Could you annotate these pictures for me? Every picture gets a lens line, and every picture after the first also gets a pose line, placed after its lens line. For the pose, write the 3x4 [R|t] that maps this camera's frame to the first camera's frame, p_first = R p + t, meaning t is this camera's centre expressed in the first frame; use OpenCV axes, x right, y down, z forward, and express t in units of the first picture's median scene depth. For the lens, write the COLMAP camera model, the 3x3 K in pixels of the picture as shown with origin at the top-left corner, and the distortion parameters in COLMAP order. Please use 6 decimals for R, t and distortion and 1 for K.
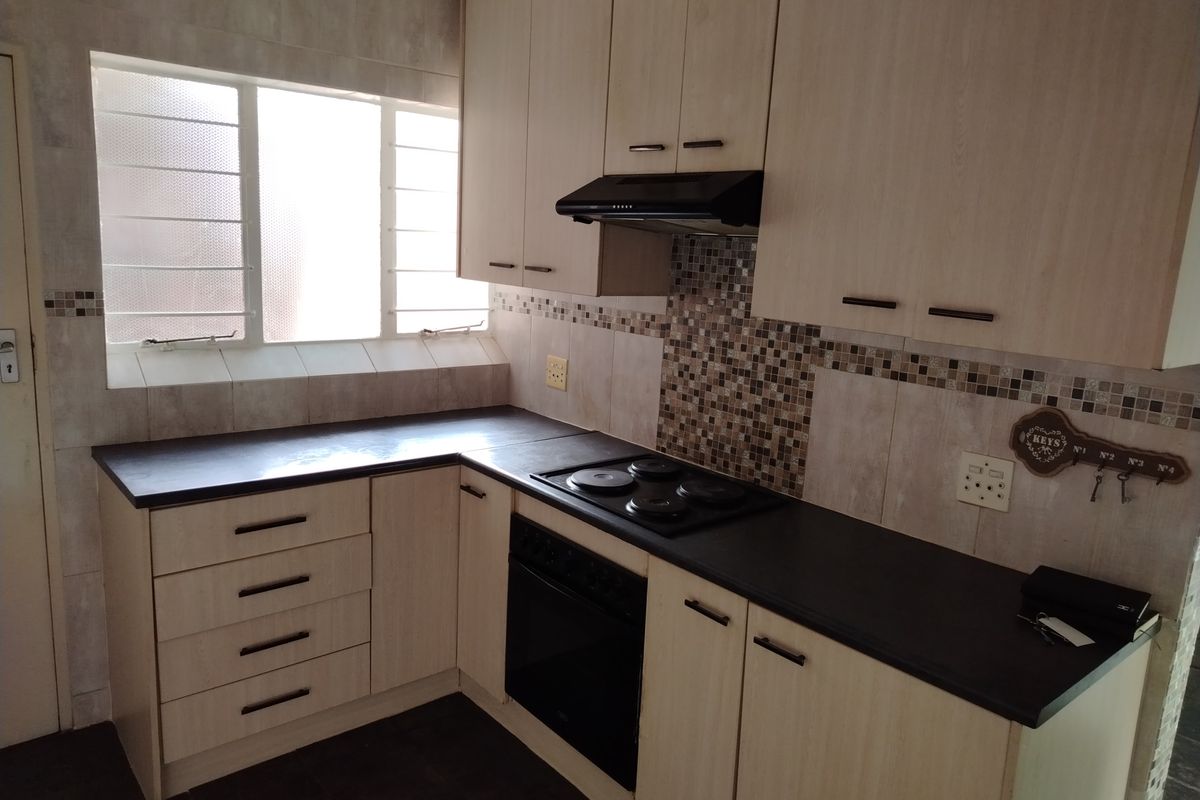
lens RADIAL K [[831.5, 0, 606.8], [0, 831.5, 397.4], [0, 0, 1]] dist [0.063496, -0.063434]
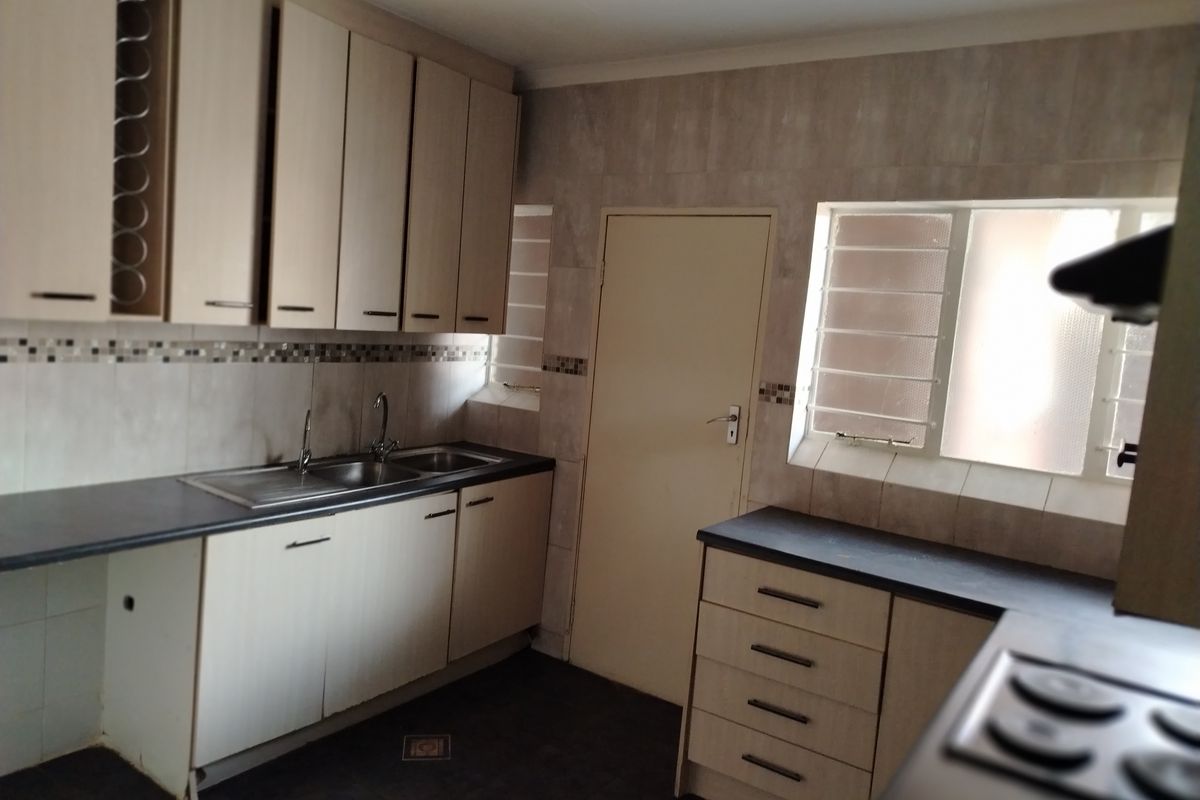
lens RADIAL K [[831.5, 0, 606.8], [0, 831.5, 397.4], [0, 0, 1]] dist [0.063496, -0.063434]
pose [[0.268901, 0.066240, -0.960887, 0.485915], [-0.249050, 0.968486, -0.002931, -0.032378], [0.930412, 0.240097, 0.276924, 0.363134]]
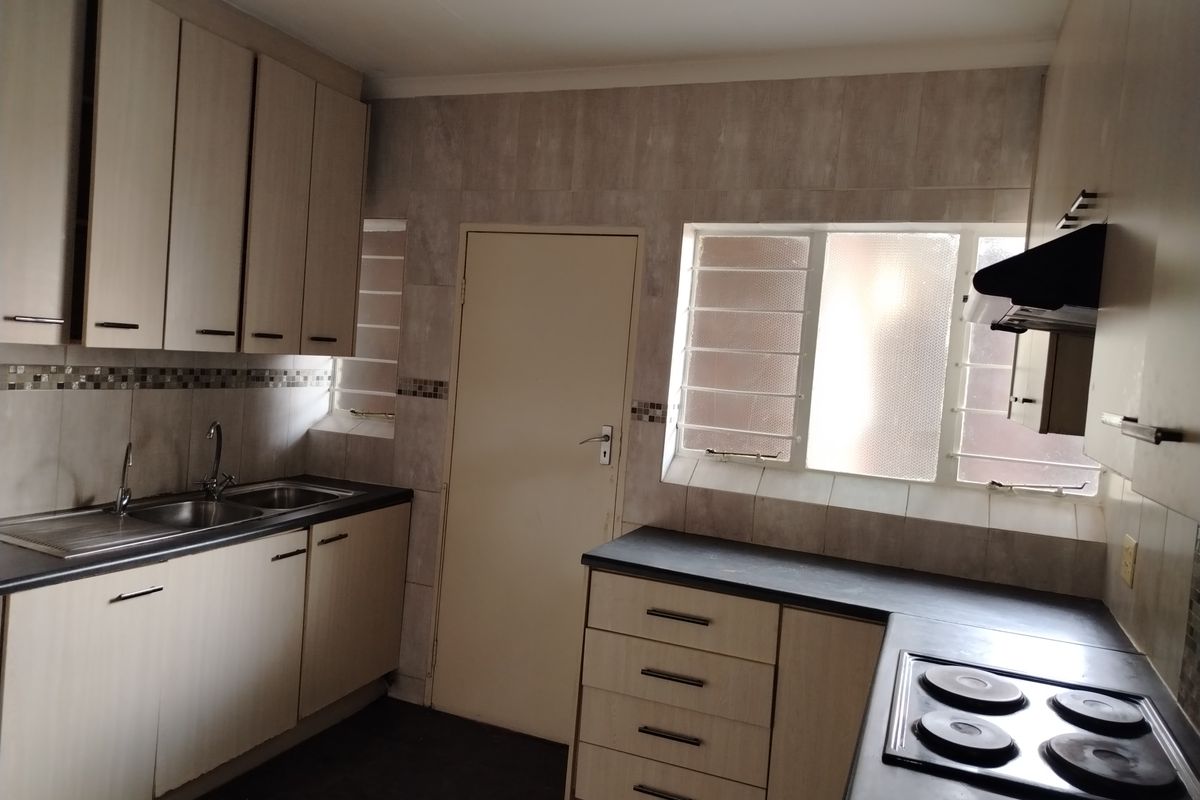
lens RADIAL K [[834.5, 0, 603.9], [0, 834.5, 396.3], [0, 0, 1]] dist [0.089901, -0.113698]
pose [[0.461182, 0.023658, -0.886990, 0.432279], [-0.218950, 0.971767, -0.087922, -0.005634], [0.859867, 0.234755, 0.453342, 0.318877]]
